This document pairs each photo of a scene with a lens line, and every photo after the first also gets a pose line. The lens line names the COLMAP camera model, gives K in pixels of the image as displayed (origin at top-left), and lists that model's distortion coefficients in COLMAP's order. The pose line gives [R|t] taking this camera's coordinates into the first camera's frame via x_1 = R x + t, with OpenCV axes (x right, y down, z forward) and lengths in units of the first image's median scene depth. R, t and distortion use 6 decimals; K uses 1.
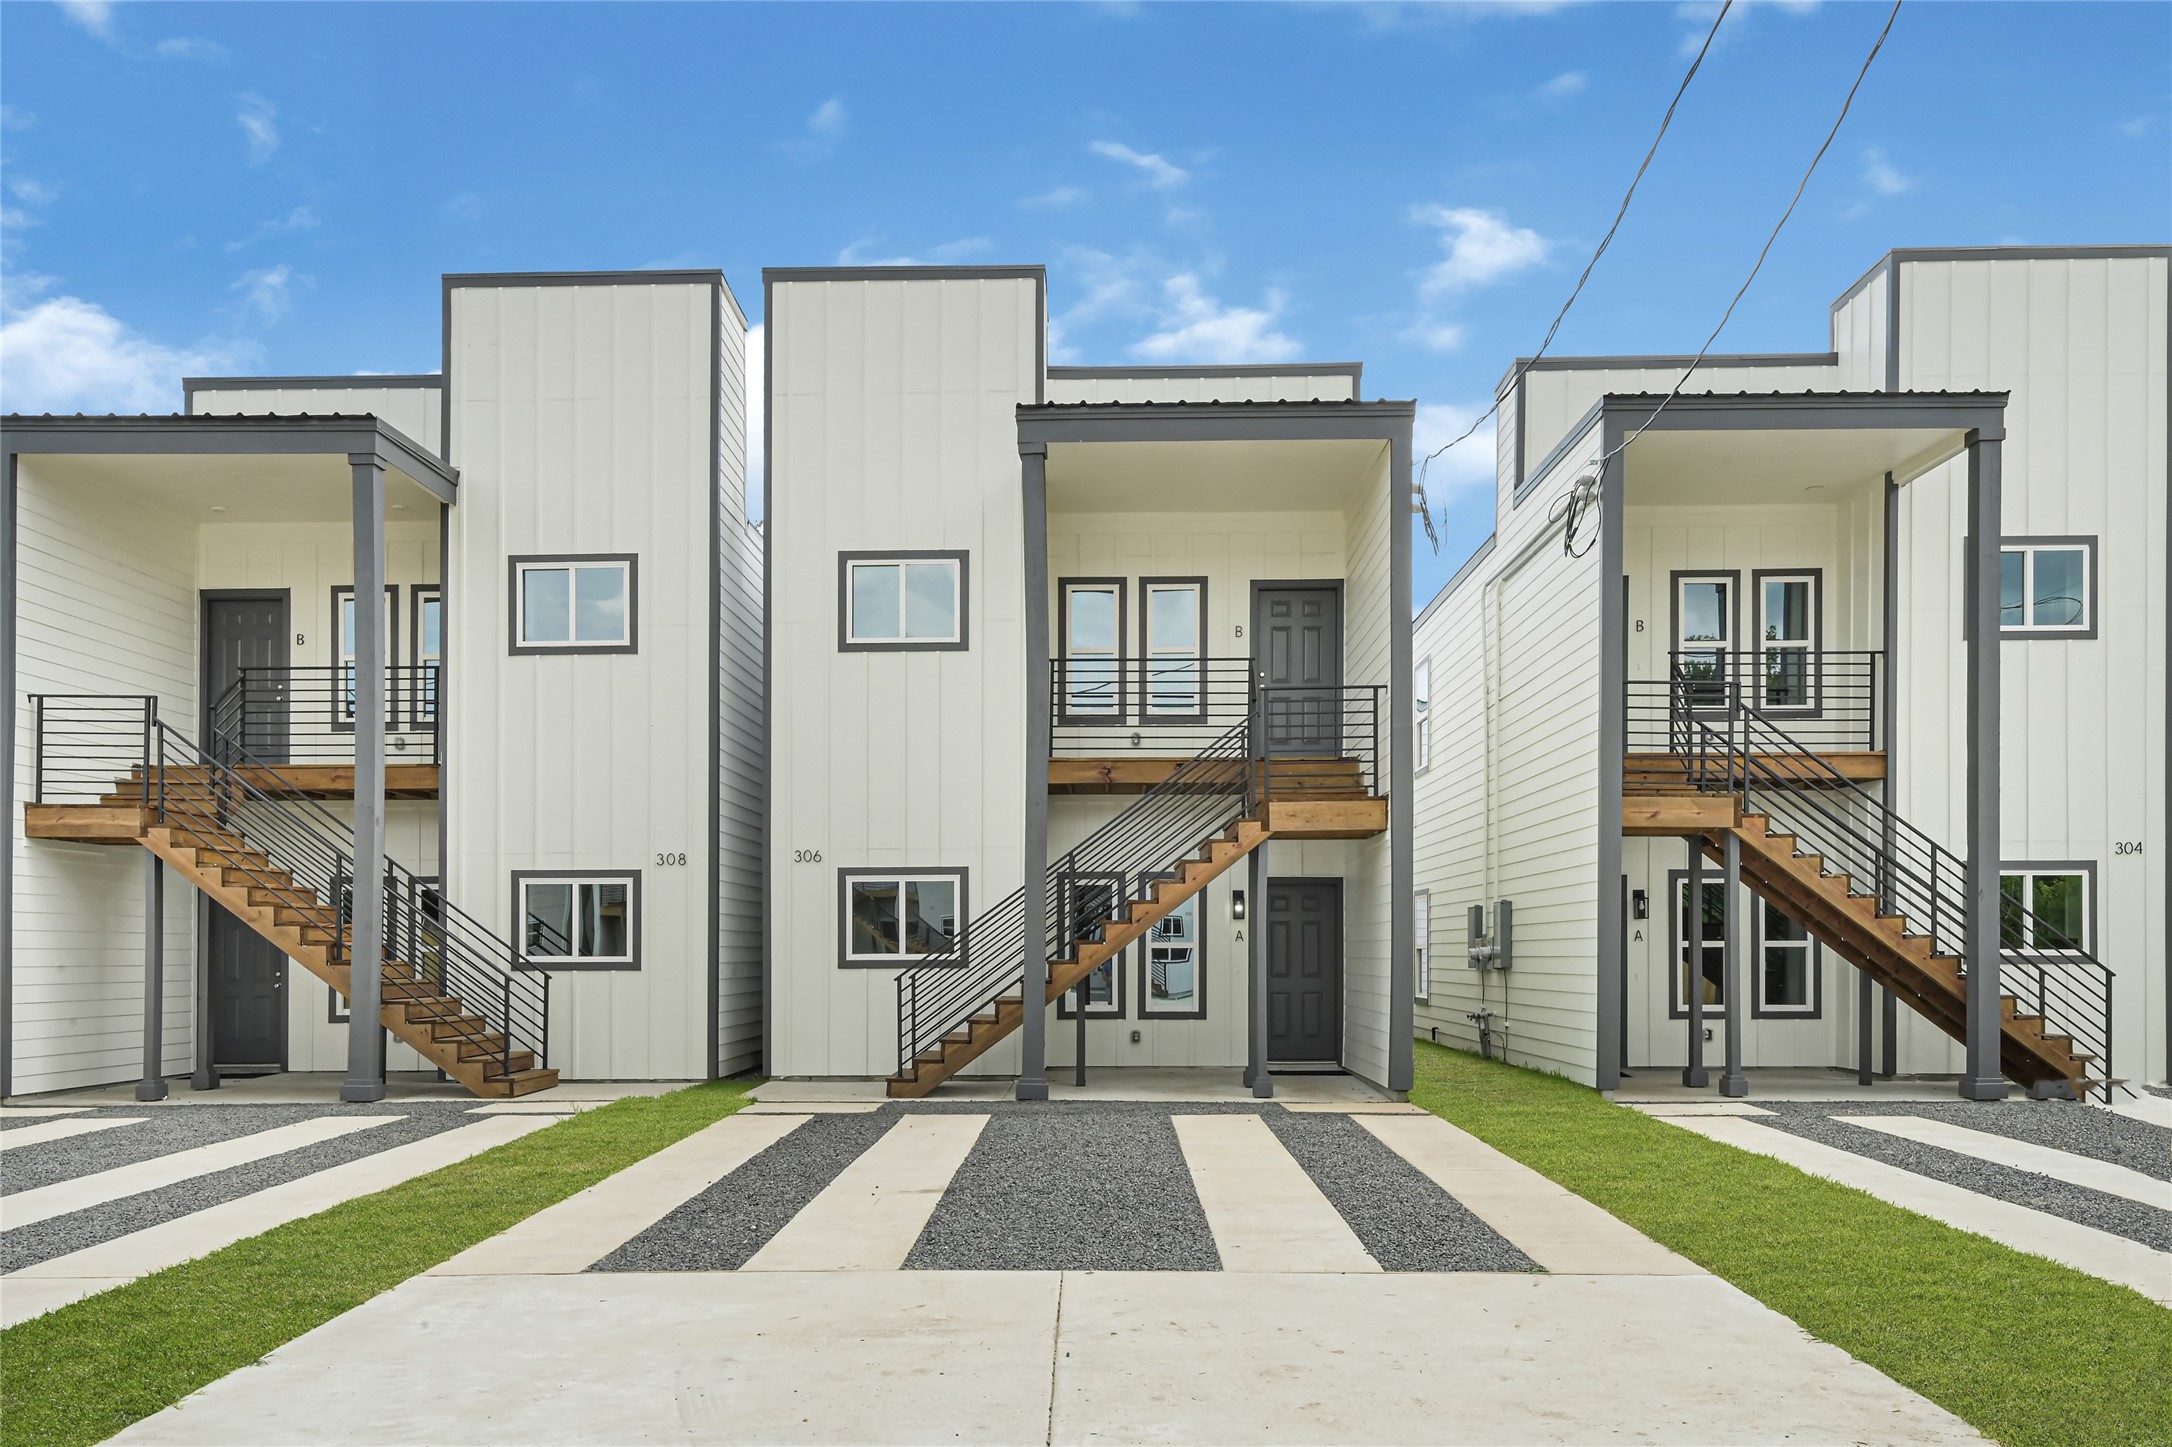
lens RADIAL K [[1439.5, 0, 1086.2], [0, 1439.5, 721.6], [0, 0, 1]] dist [-0.012229, -0.002555]
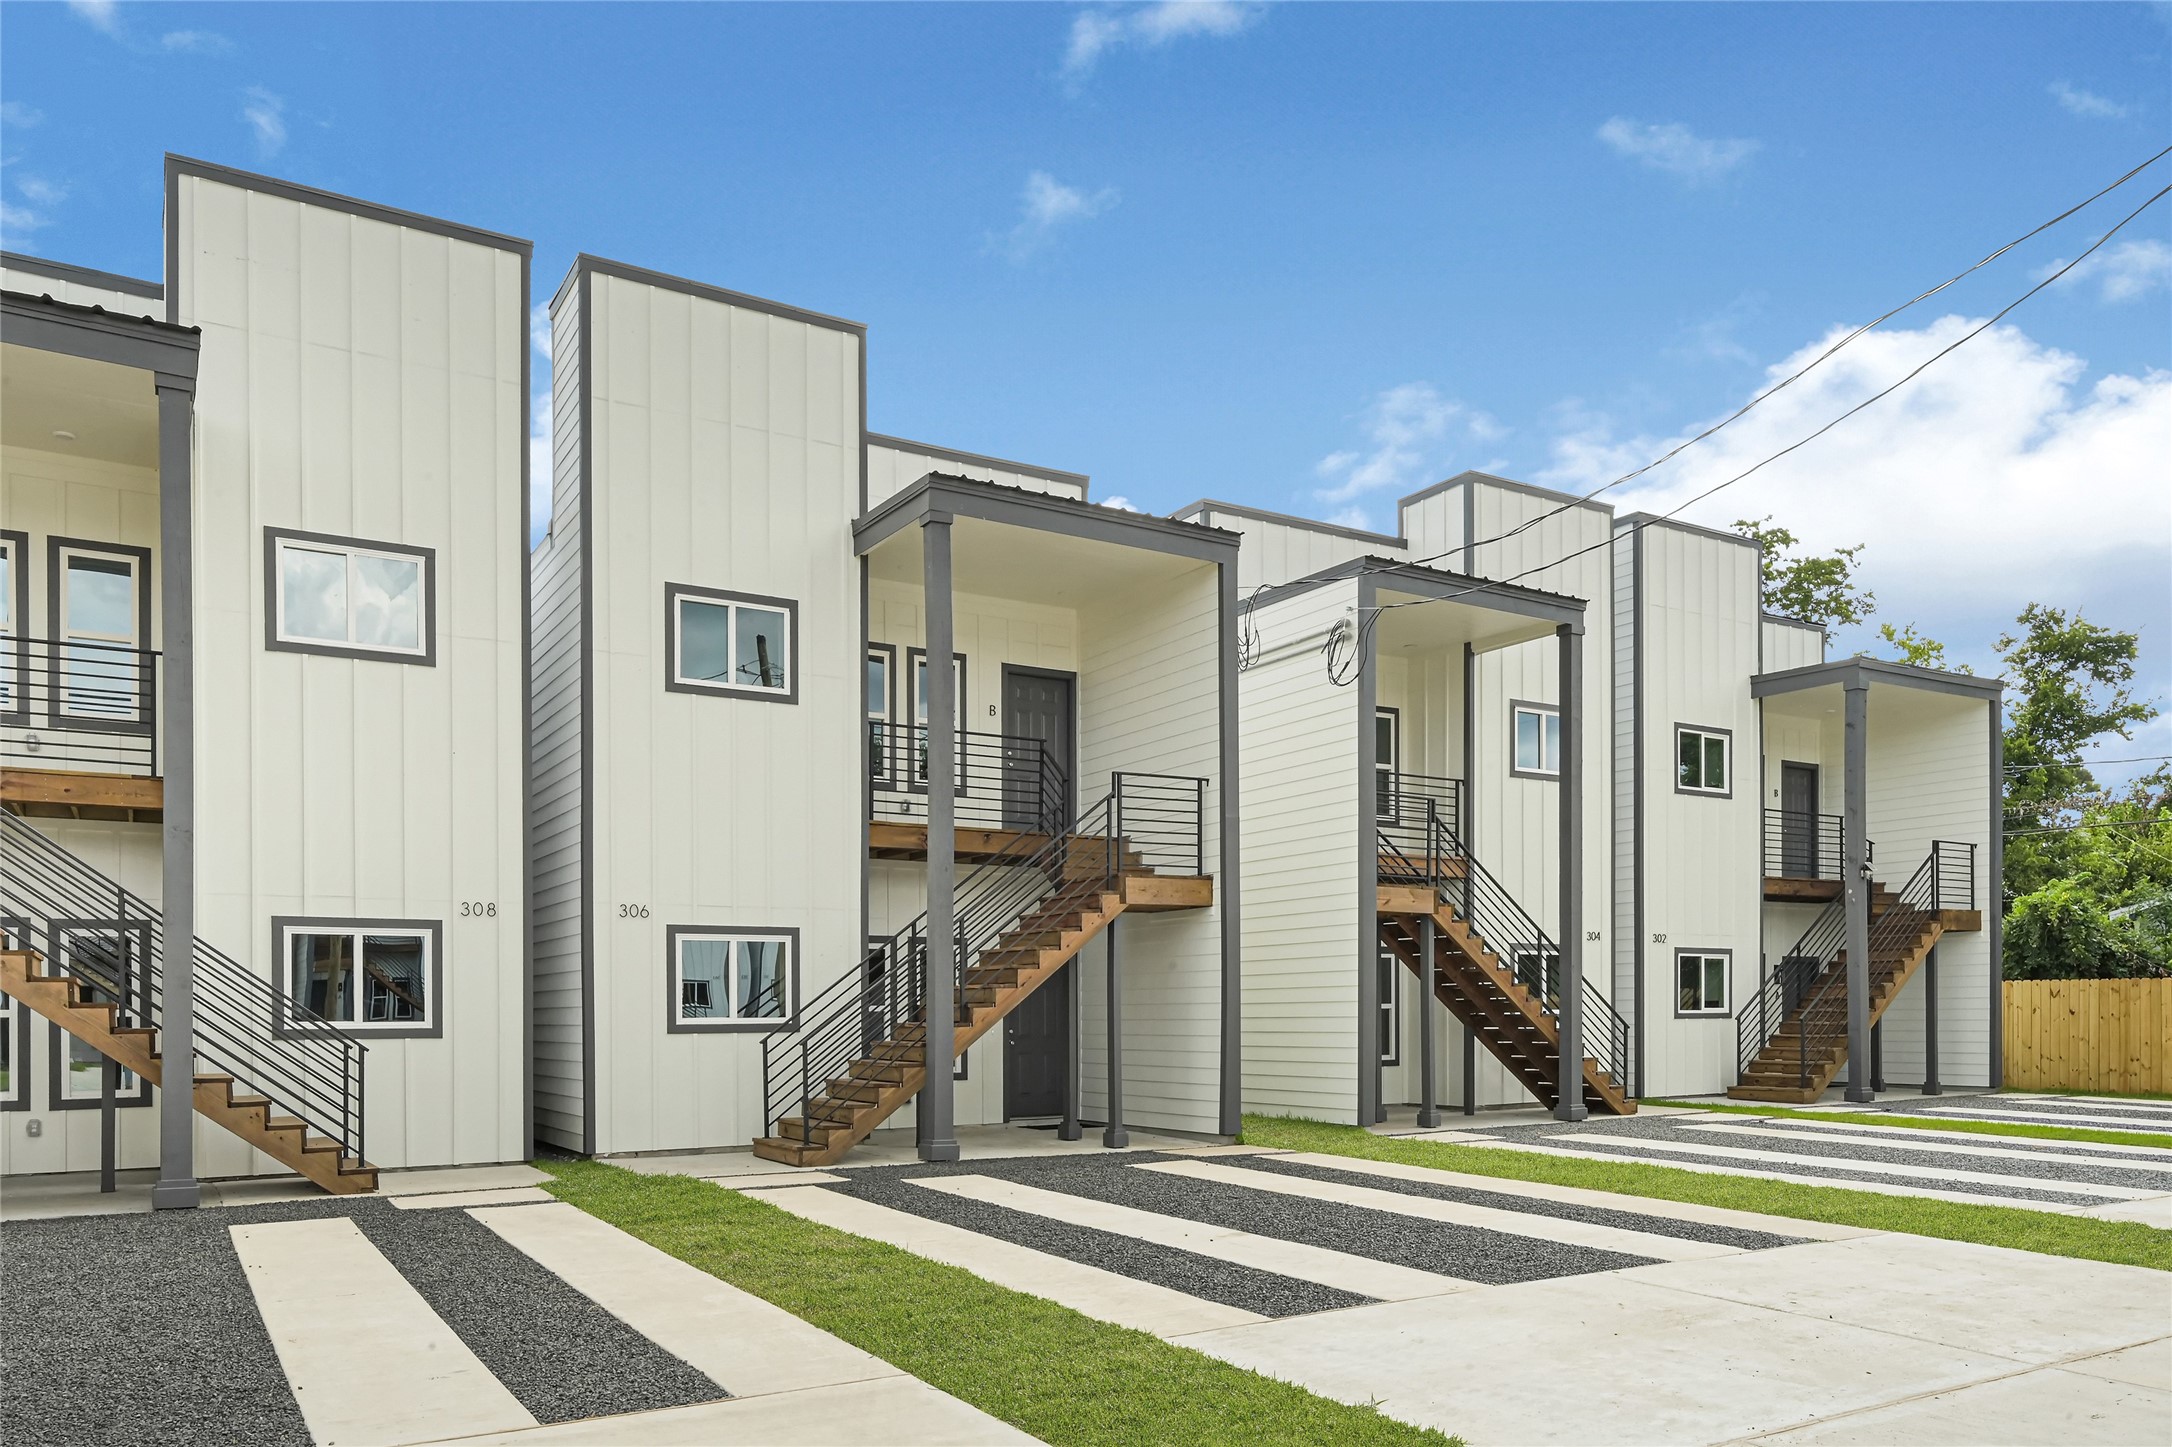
lens RADIAL K [[1566.5, 0, 1087.5], [0, 1566.5, 724.6], [0, 0, 1]] dist [-0.017295, 0.001133]
pose [[0.825152, 0.098407, 0.556274, -0.513328], [-0.082462, 0.995145, -0.053723, 0.004862], [-0.558860, -0.001542, 0.829261, 0.011572]]
